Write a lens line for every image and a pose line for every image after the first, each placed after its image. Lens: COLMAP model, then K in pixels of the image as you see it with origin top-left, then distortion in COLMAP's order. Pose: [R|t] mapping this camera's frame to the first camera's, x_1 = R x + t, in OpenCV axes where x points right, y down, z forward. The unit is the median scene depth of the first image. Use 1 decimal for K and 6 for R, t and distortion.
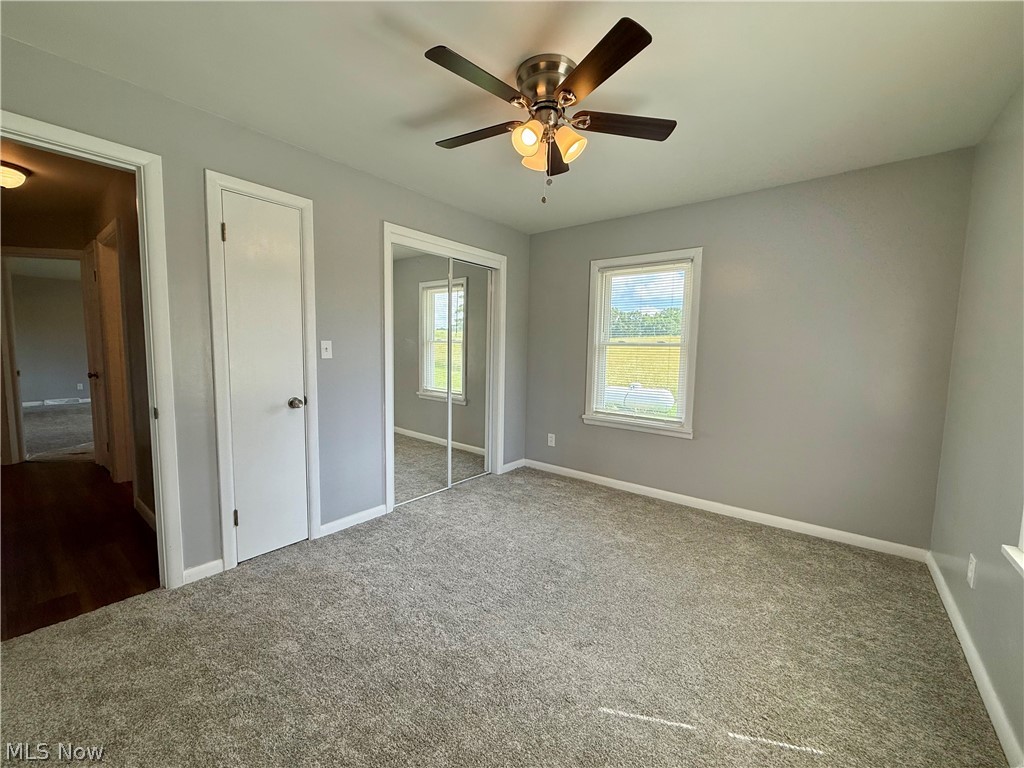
lens RADIAL K [[408.6, 0, 508.7], [0, 408.6, 385.4], [0, 0, 1]] dist [-0.001860, 0.000813]
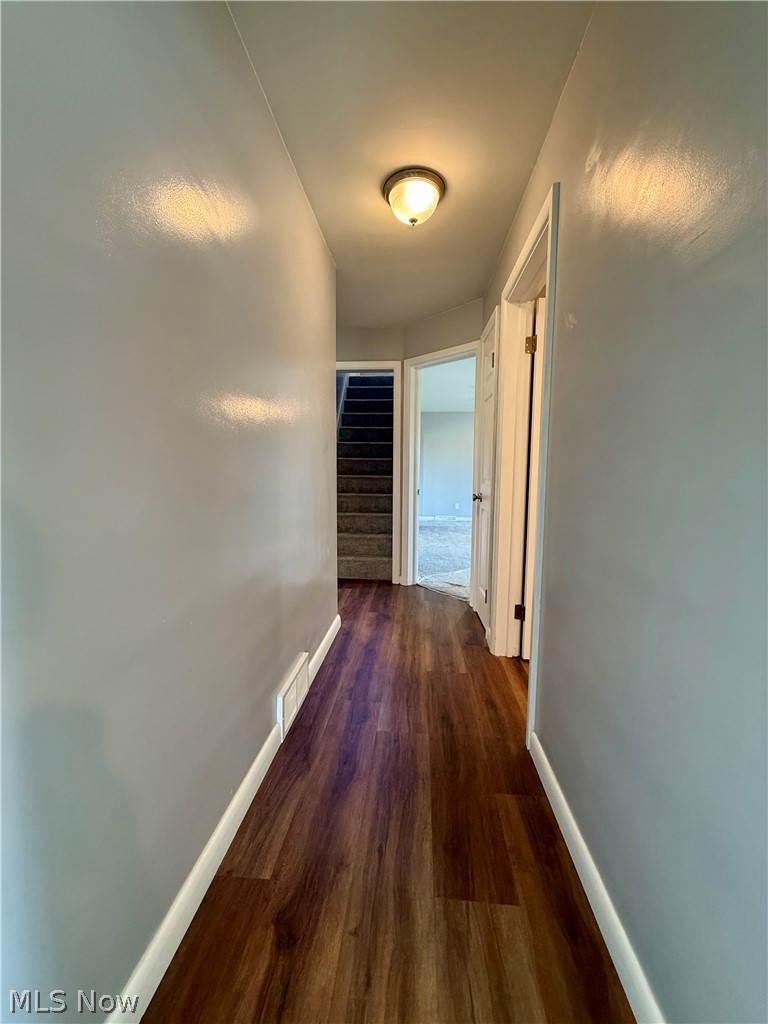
lens RADIAL K [[408.6, 0, 383.8], [0, 408.6, 514.3], [0, 0, 1]] dist [-0.001860, 0.000813]
pose [[0.555702, 0.073057, -0.828166, -0.737615], [-0.071880, 0.996623, 0.039686, -0.016030], [0.828269, 0.037475, 0.559077, 0.654666]]
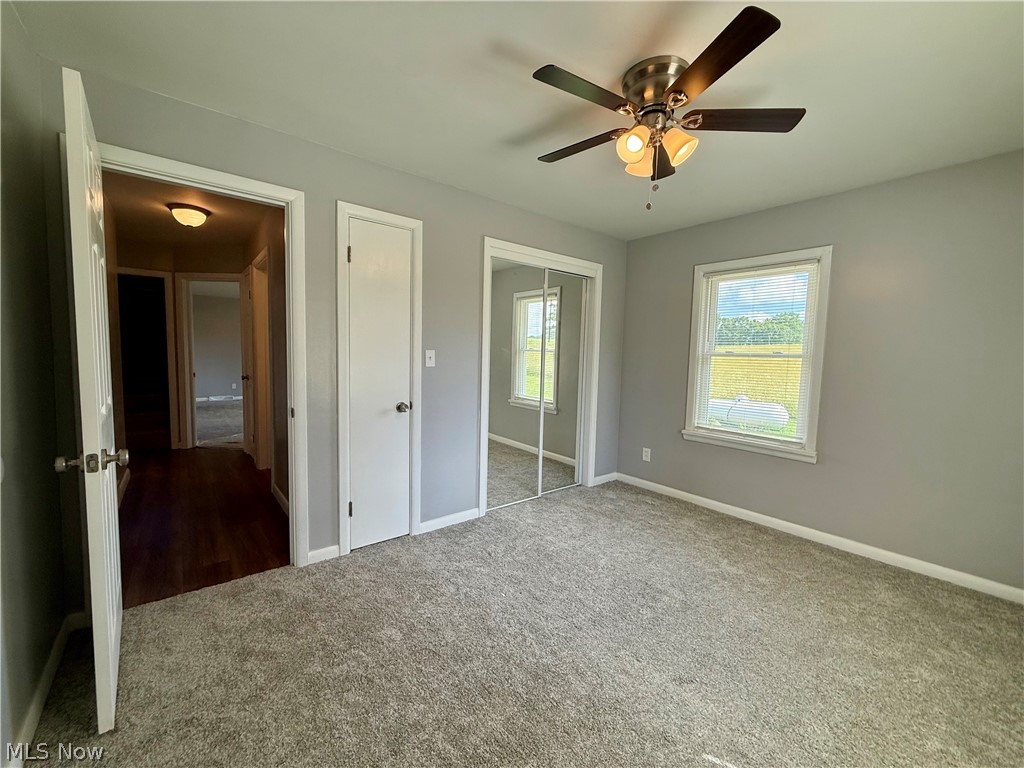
lens RADIAL K [[408.6, 0, 508.4], [0, 408.6, 385.1], [0, 0, 1]] dist [-0.001860, 0.000813]
pose [[0.976563, 0.022619, -0.214041, -0.016613], [-0.026880, 0.999494, -0.017019, -0.005370], [0.213547, 0.022373, 0.976676, -0.002015]]
